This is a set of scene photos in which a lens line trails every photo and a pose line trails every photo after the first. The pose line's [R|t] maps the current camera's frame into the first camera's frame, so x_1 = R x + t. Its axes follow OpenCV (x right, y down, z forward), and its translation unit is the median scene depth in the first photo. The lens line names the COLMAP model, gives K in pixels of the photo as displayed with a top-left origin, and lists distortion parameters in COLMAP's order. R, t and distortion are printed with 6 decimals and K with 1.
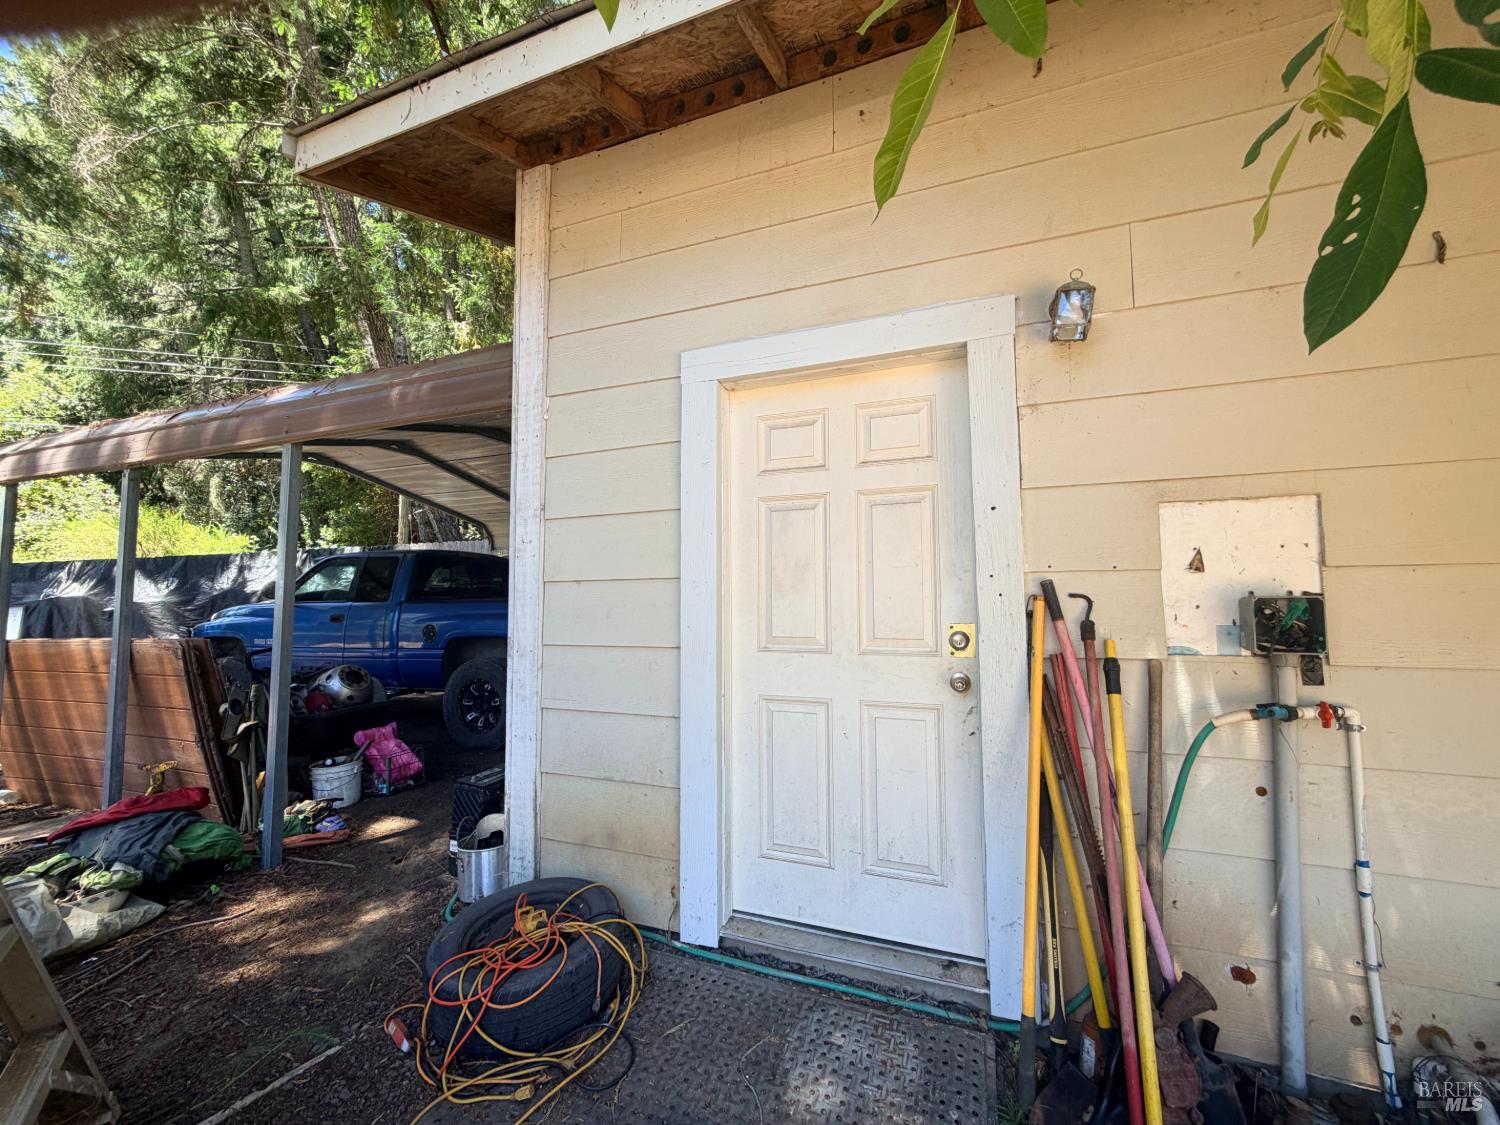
lens RADIAL K [[609.4, 0, 745.8], [0, 609.4, 547.1], [0, 0, 1]] dist [-0.002647, -0.000170]
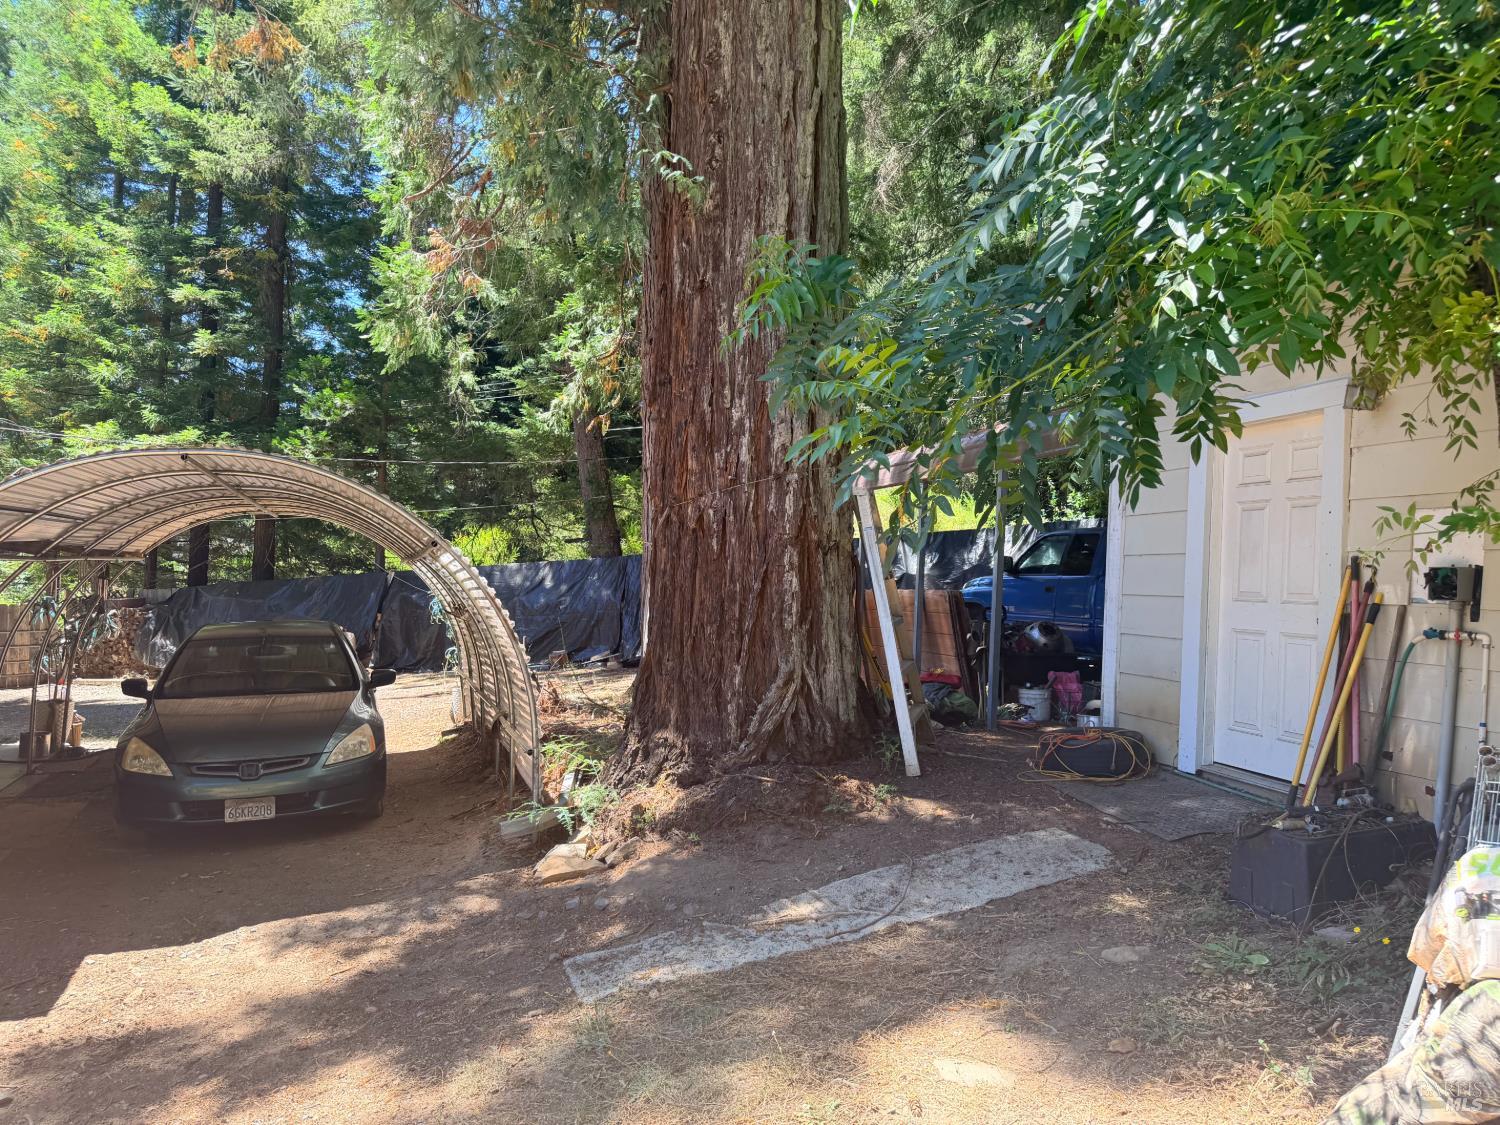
lens RADIAL K [[1066.2, 0, 748.8], [0, 1066.2, 564.7], [0, 0, 1]] dist [0.042520, -0.037610]
pose [[0.606764, 0.026758, -0.794431, 0.946009], [0.015104, 0.998865, 0.045180, -0.042155], [0.794738, -0.039413, 0.605671, -1.071440]]
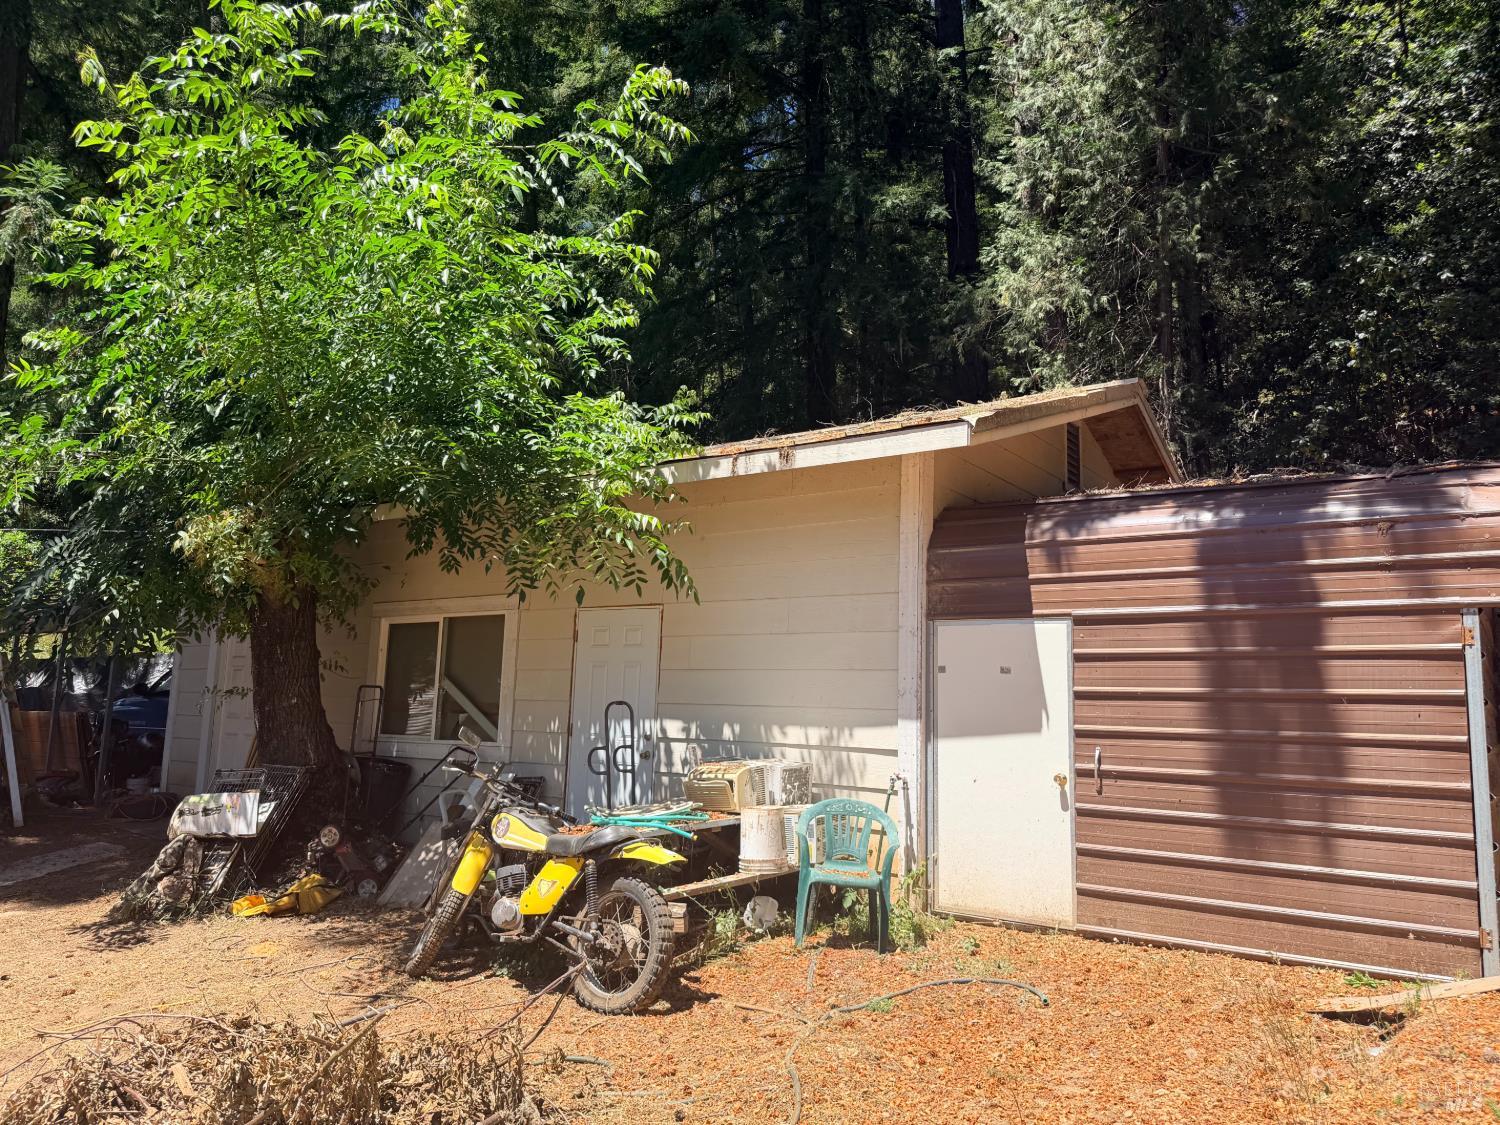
lens RADIAL K [[1066.2, 0, 748.8], [0, 1066.2, 564.7], [0, 0, 1]] dist [0.042520, -0.037610]
pose [[0.970499, 0.000298, -0.241103, 2.478144], [-0.013419, 0.998516, -0.052781, -0.218085], [0.240730, 0.054459, 0.969063, -2.318256]]
